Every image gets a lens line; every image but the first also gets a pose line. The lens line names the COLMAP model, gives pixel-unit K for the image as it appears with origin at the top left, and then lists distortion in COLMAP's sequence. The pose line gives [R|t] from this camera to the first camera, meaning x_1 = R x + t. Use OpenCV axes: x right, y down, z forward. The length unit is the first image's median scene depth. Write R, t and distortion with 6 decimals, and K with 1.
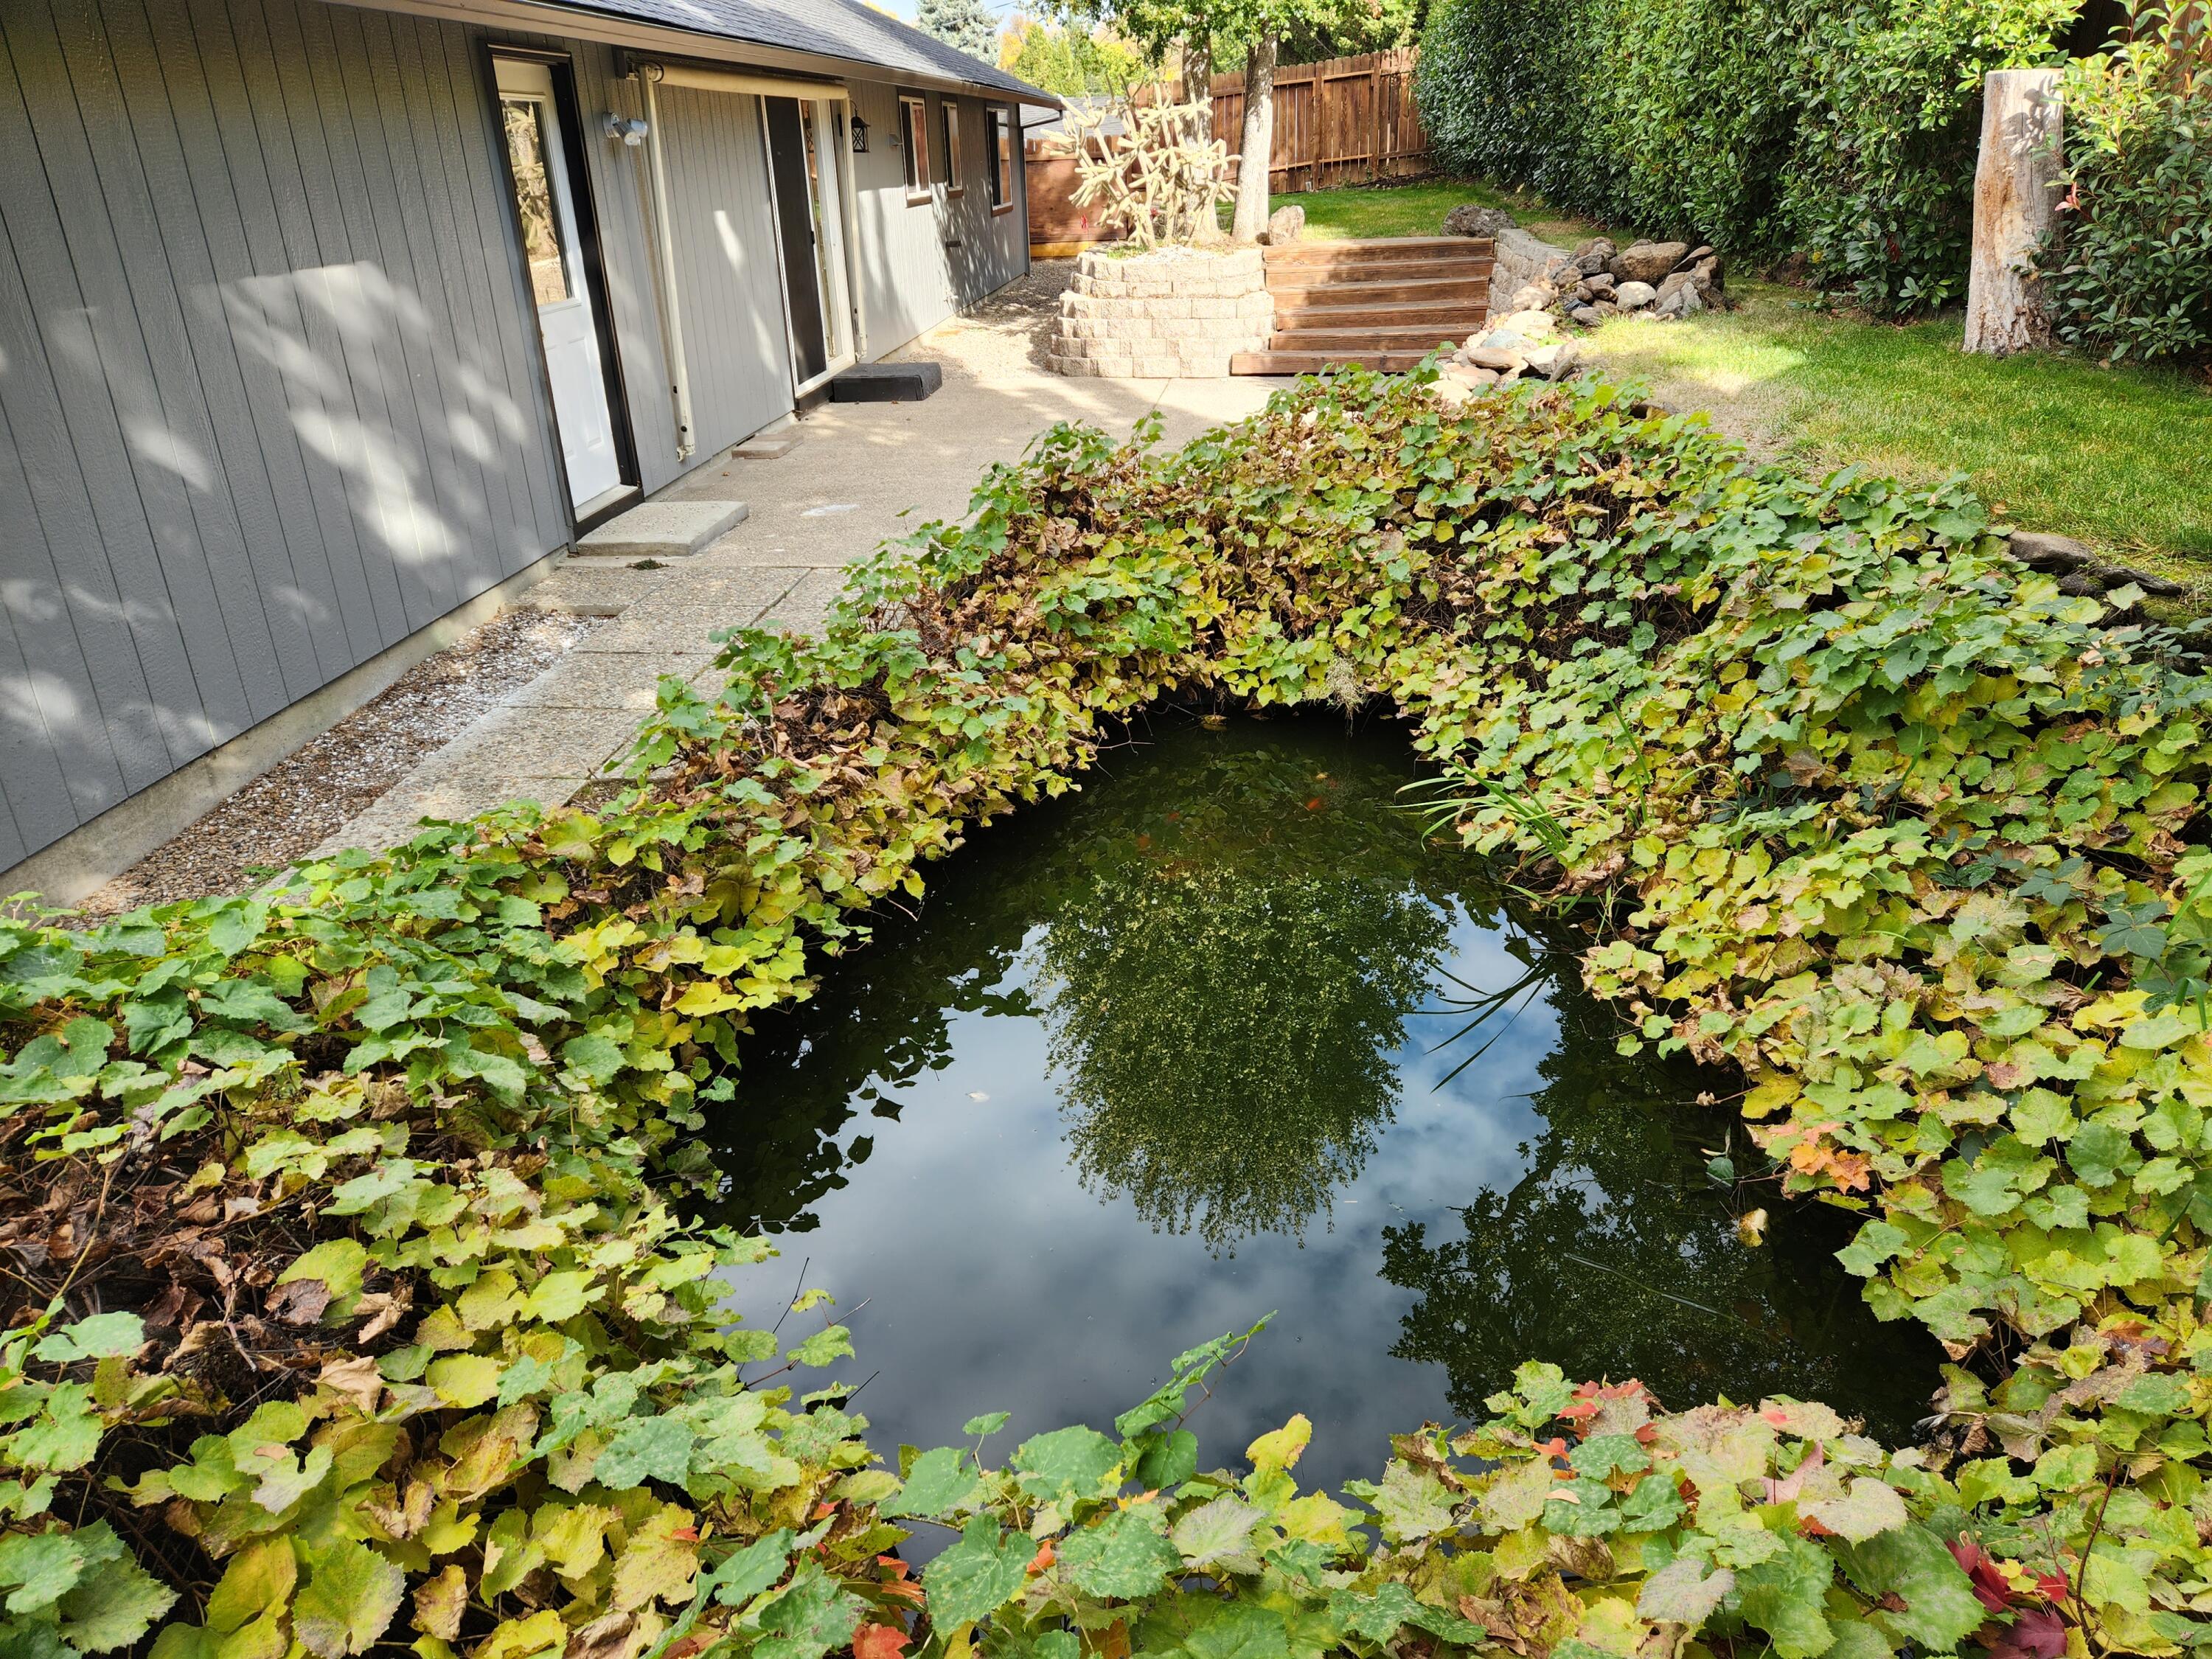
lens RADIAL K [[1475.0, 0, 1106.0], [0, 1475.0, 829.5], [0, 0, 1]] dist [0.104523, -0.114699]
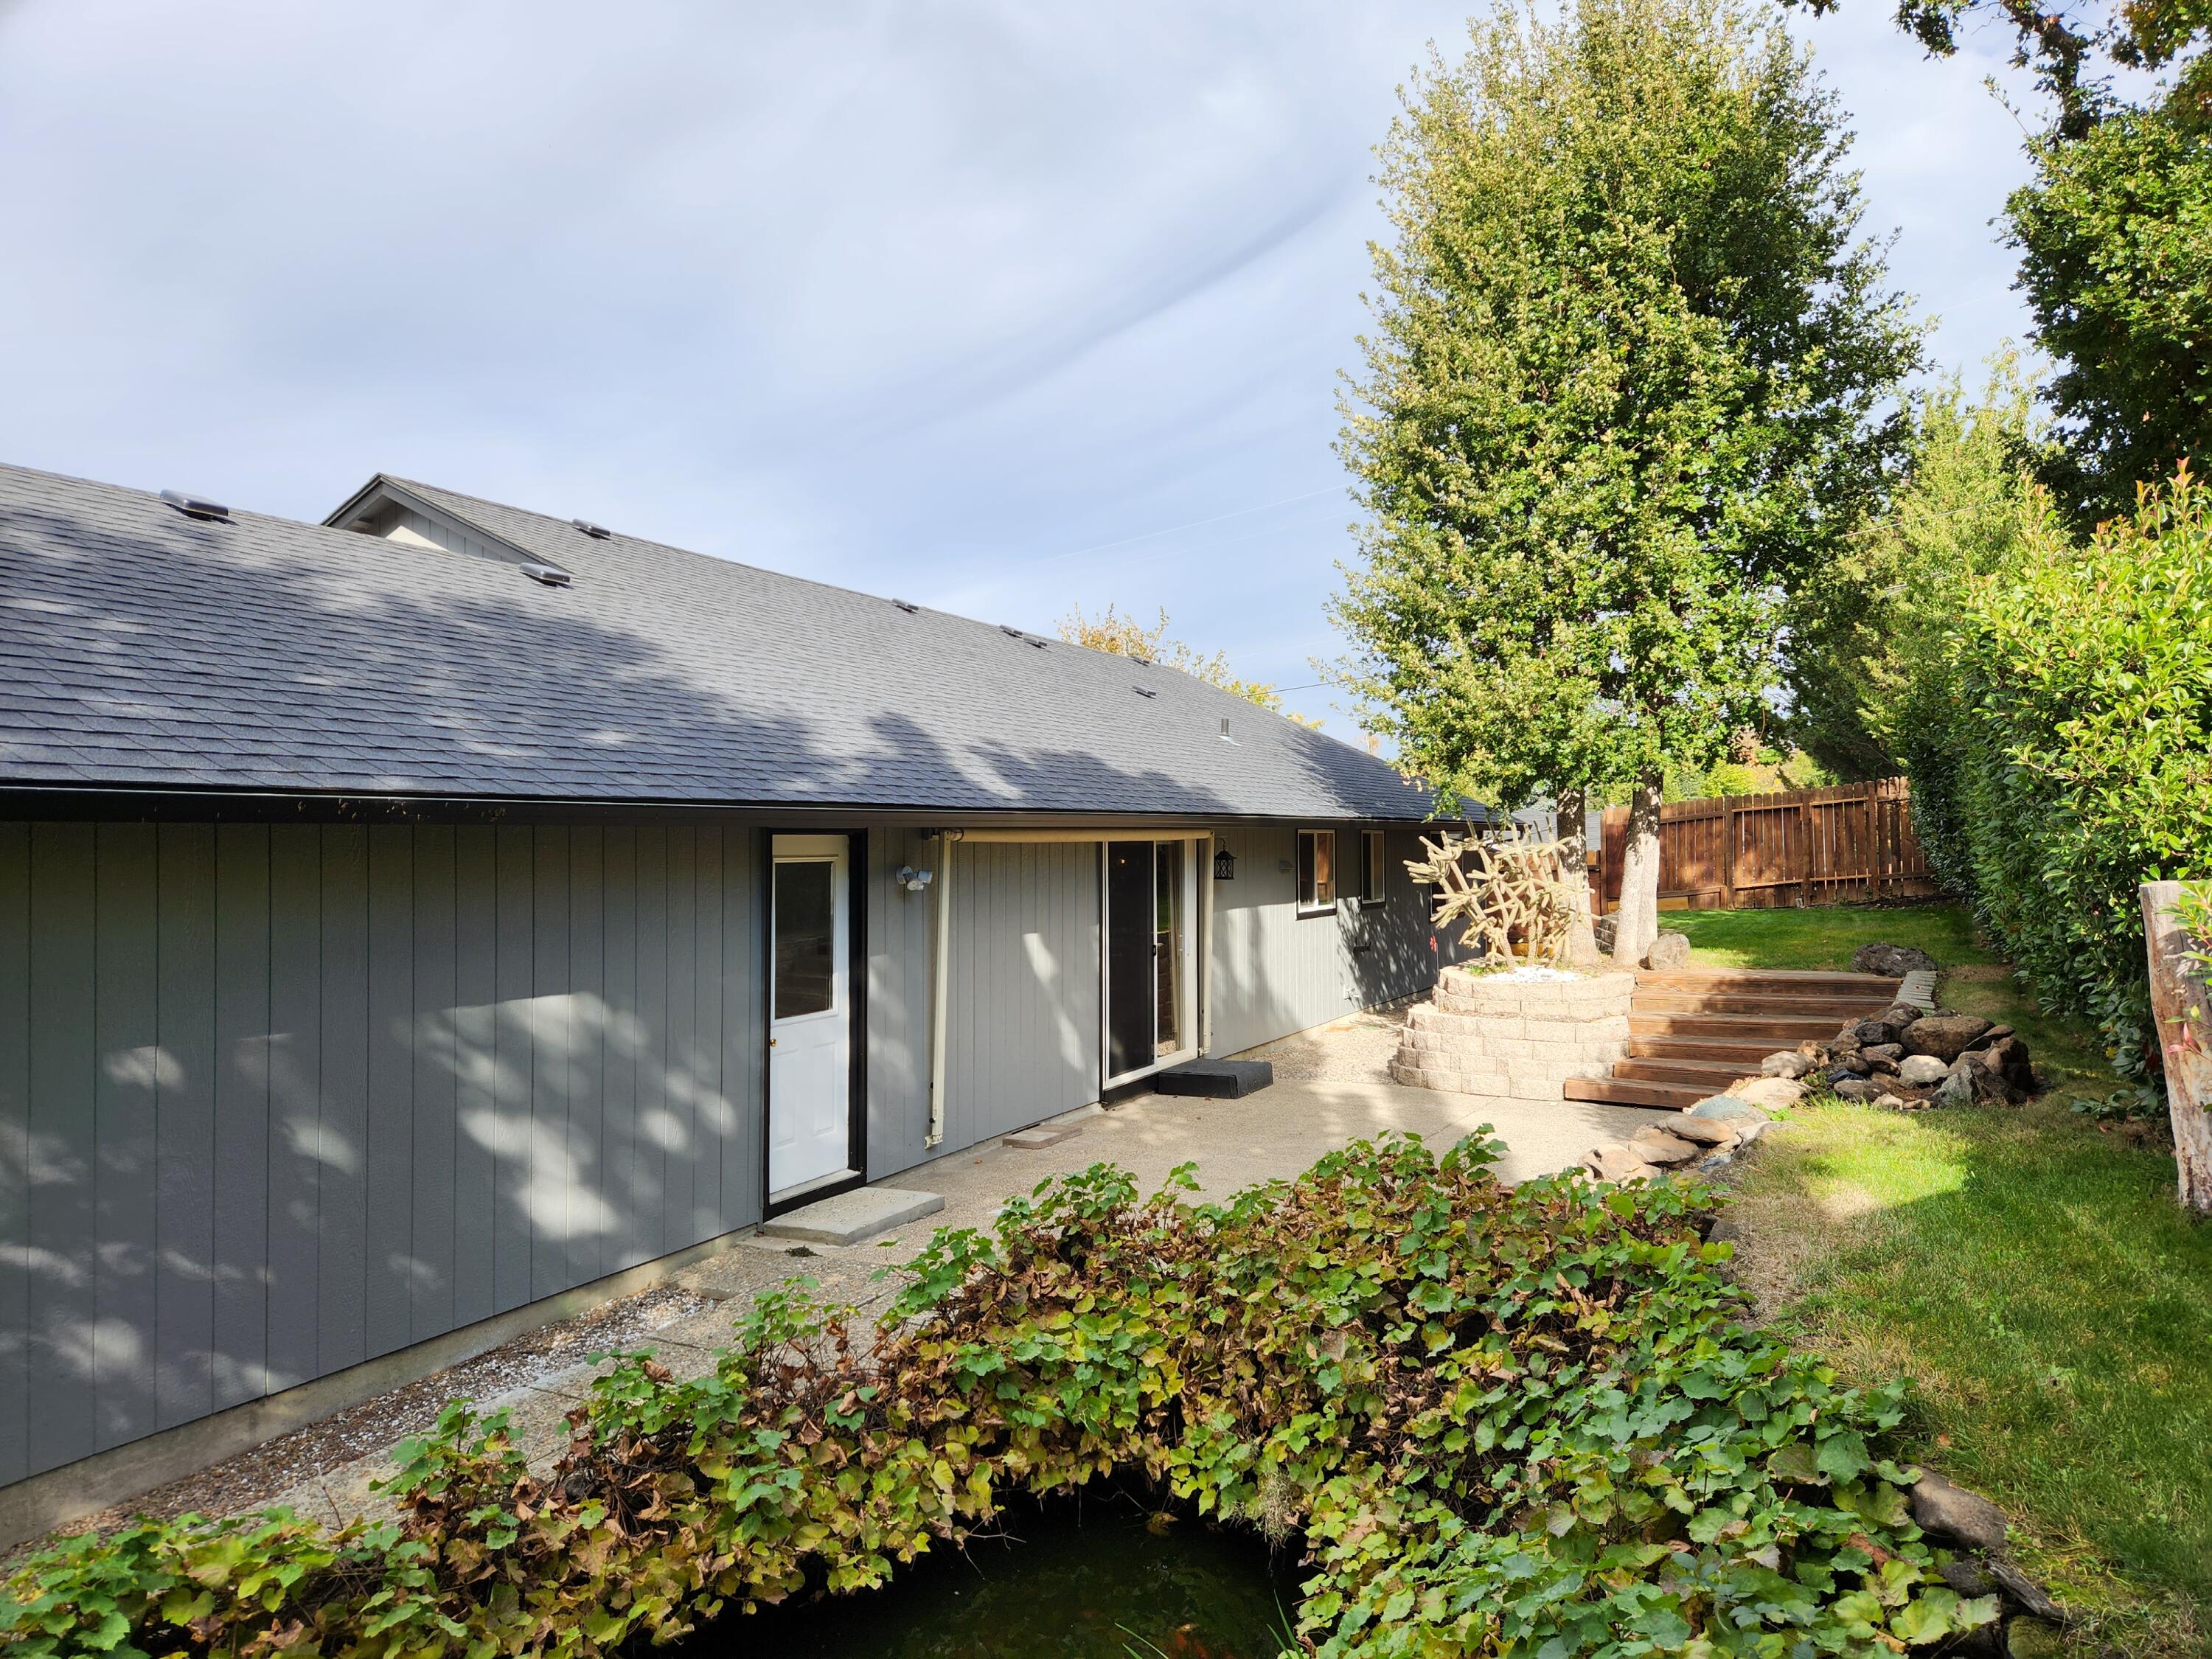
lens RADIAL K [[1475.0, 0, 1106.0], [0, 1475.0, 829.5], [0, 0, 1]] dist [0.104523, -0.114699]
pose [[0.919265, 0.009782, -0.393518, 0.315201], [-0.172718, 0.908344, -0.380894, -0.081815], [0.353723, 0.418110, 0.836698, 0.048765]]
